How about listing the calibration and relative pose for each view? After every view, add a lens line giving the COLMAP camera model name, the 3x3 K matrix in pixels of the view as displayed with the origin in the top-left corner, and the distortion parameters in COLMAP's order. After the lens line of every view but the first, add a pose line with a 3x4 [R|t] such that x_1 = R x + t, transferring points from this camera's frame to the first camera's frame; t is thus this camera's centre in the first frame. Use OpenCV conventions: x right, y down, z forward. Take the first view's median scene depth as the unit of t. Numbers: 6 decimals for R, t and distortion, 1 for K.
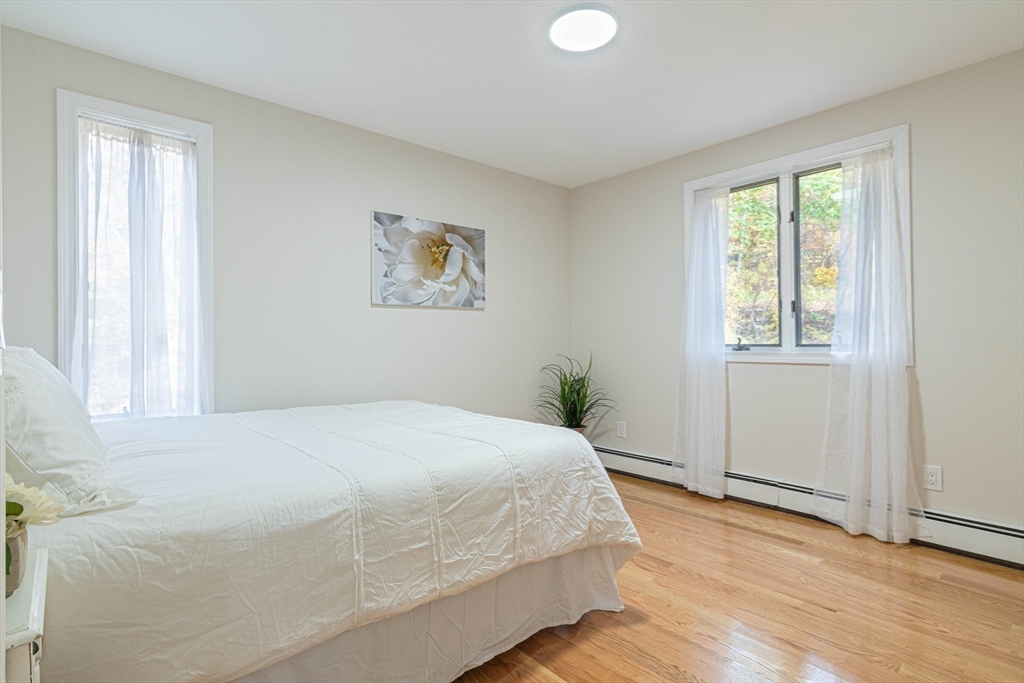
lens RADIAL K [[508.1, 0, 513.9], [0, 508.1, 339.0], [0, 0, 1]] dist [-0.005554, 0.002060]
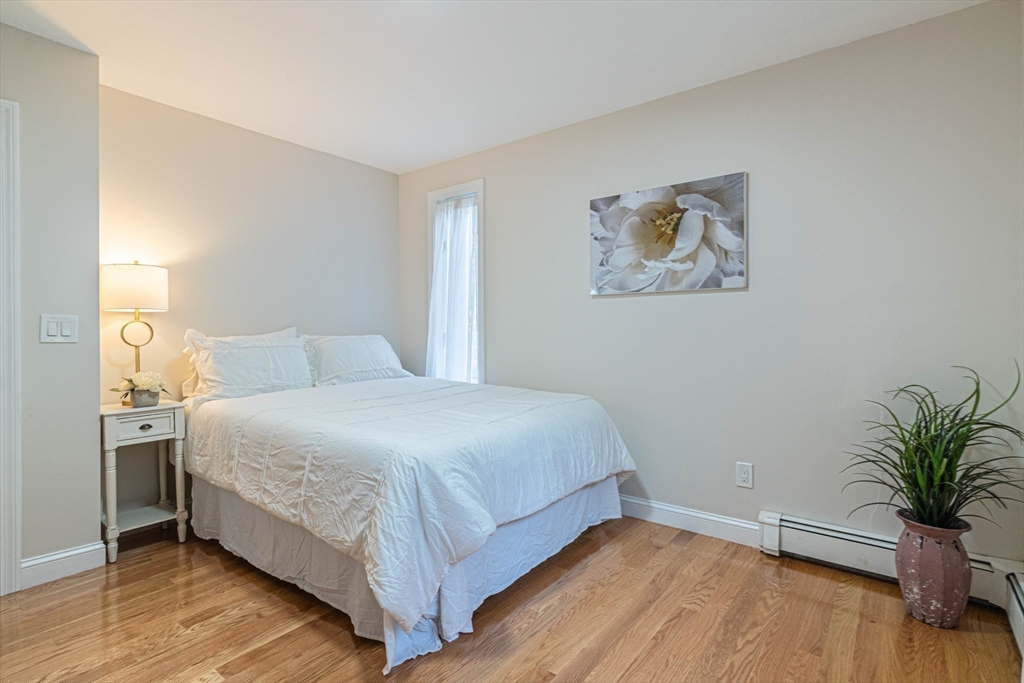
lens RADIAL K [[508.1, 0, 512.8], [0, 508.1, 336.2], [0, 0, 1]] dist [-0.005554, 0.002060]
pose [[0.163032, 0.020639, -0.986405, 0.613753], [-0.000207, 0.999782, 0.020884, -0.009994], [0.986621, -0.003200, 0.163000, 0.636209]]
